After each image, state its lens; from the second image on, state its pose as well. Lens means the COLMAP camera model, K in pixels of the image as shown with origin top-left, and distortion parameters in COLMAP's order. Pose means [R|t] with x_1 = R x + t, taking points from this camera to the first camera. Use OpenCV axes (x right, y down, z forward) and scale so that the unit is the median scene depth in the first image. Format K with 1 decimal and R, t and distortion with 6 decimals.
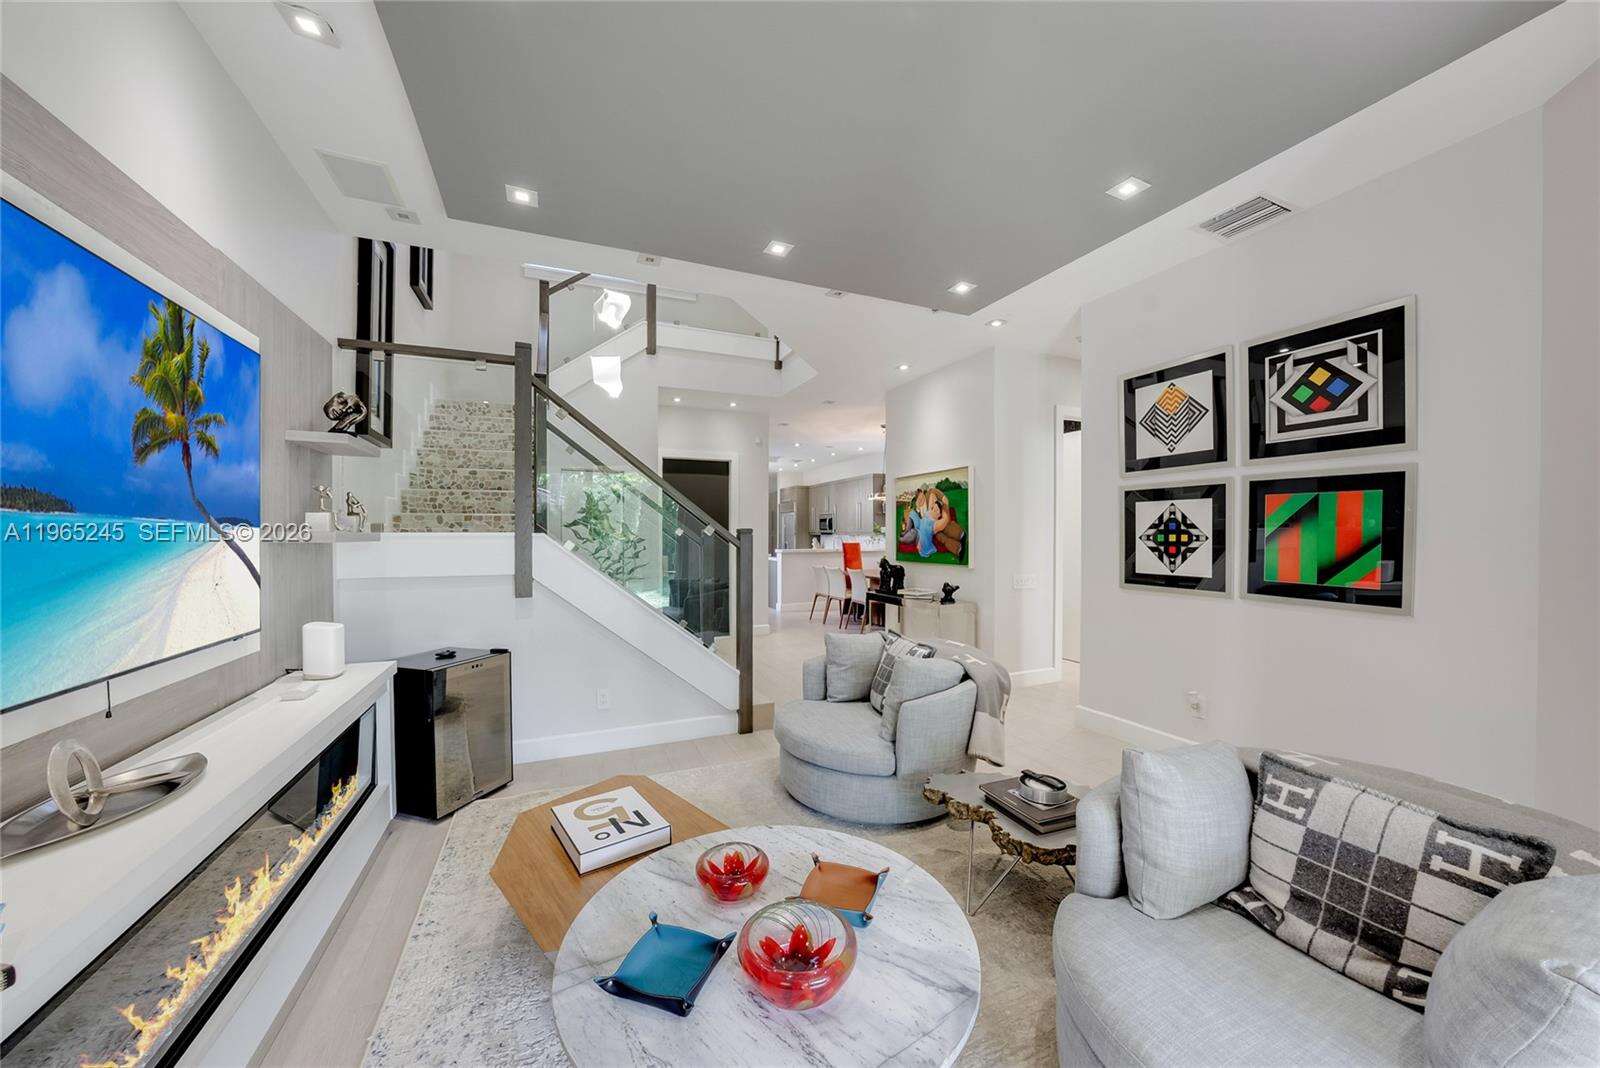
lens RADIAL K [[560.3, 0, 798.2], [0, 560.3, 536.1], [0, 0, 1]] dist [-0.015323, -0.000041]
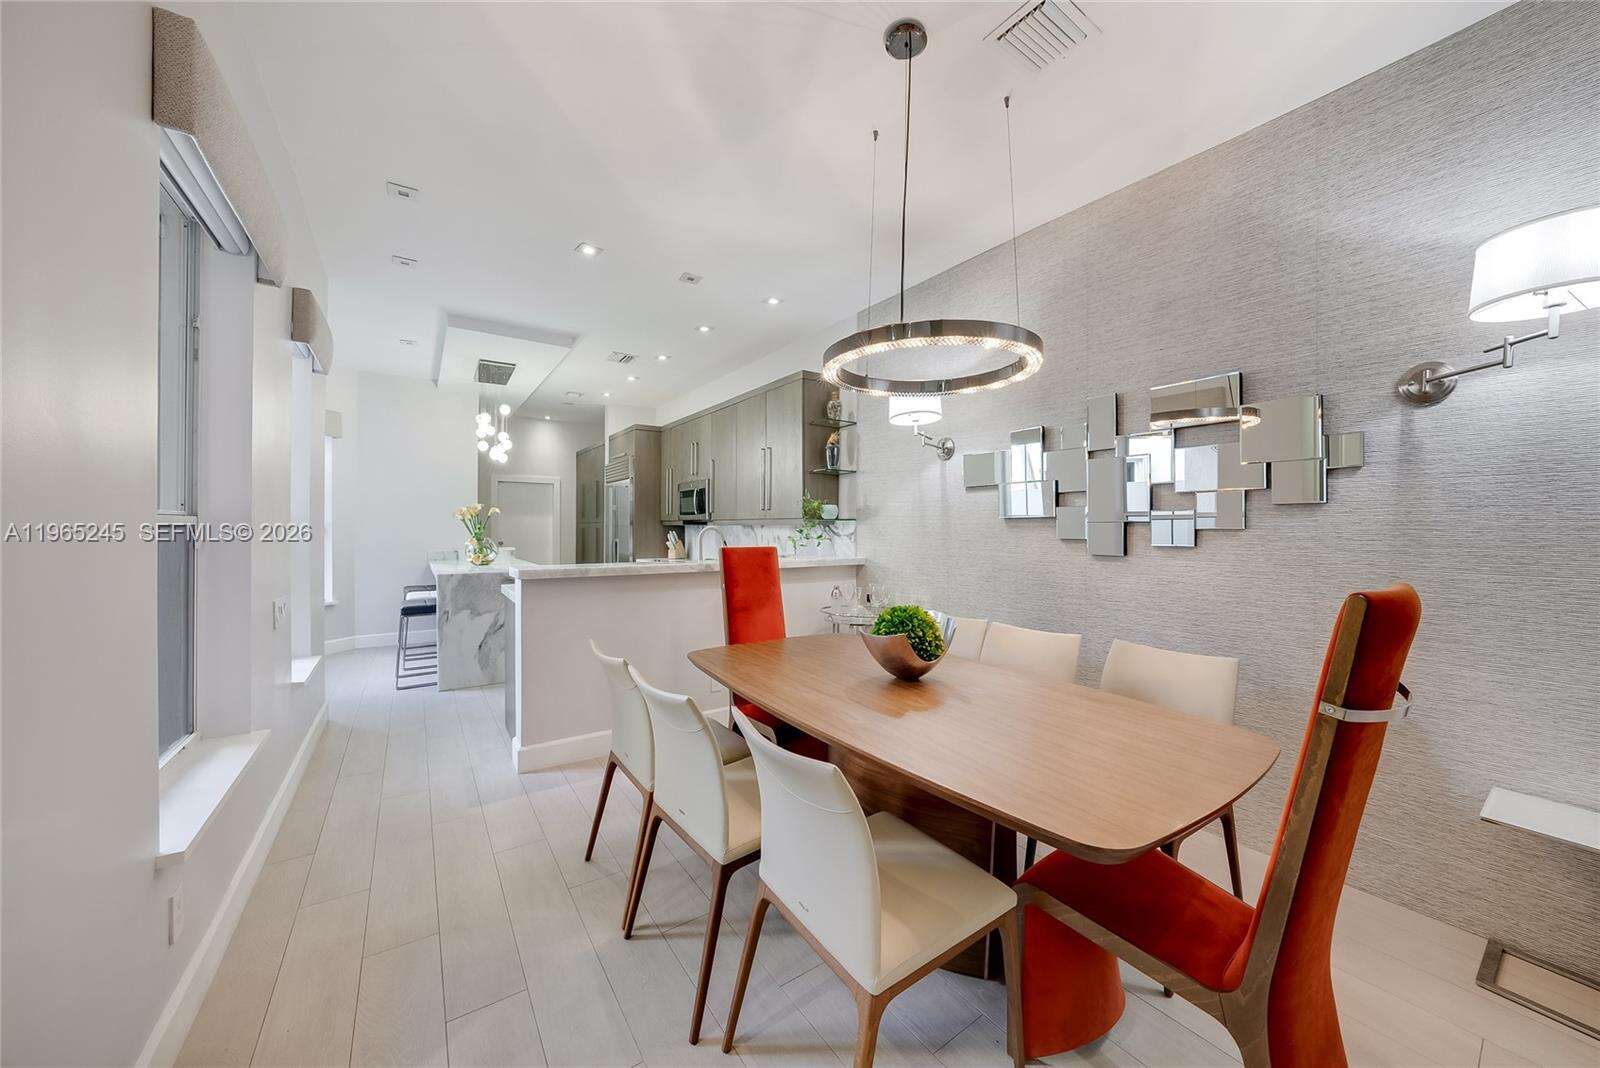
lens RADIAL K [[560.3, 0, 807.2], [0, 560.3, 529.5], [0, 0, 1]] dist [-0.015323, -0.000041]
pose [[0.980108, -0.006680, 0.198352, 0.170458], [0.006798, 0.999977, 0.000085, 0.005445], [-0.198348, 0.001265, 0.980131, 1.812423]]
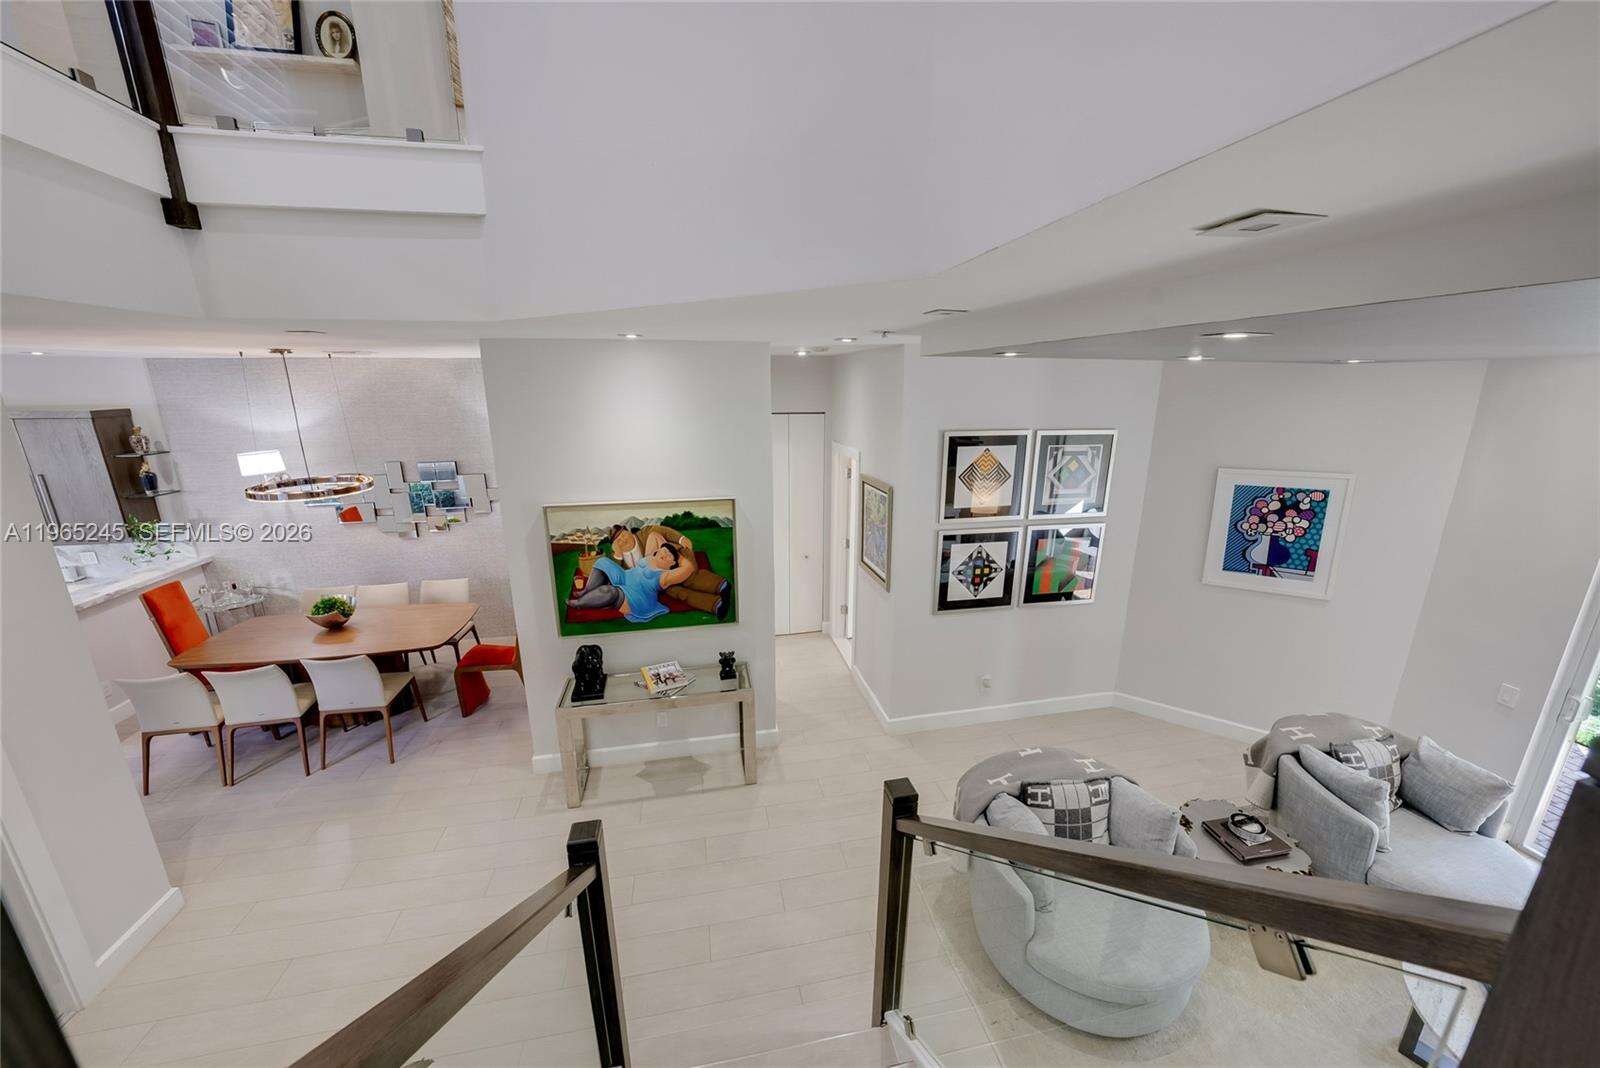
lens RADIAL K [[560.3, 0, 799.1], [0, 560.3, 531.5], [0, 0, 1]] dist [-0.015323, -0.000041]
pose [[0.209321, -0.247589, 0.945983, -0.551123], [0.004306, 0.967639, 0.252304, -0.376426], [-0.977838, -0.048738, 0.203613, 1.053840]]
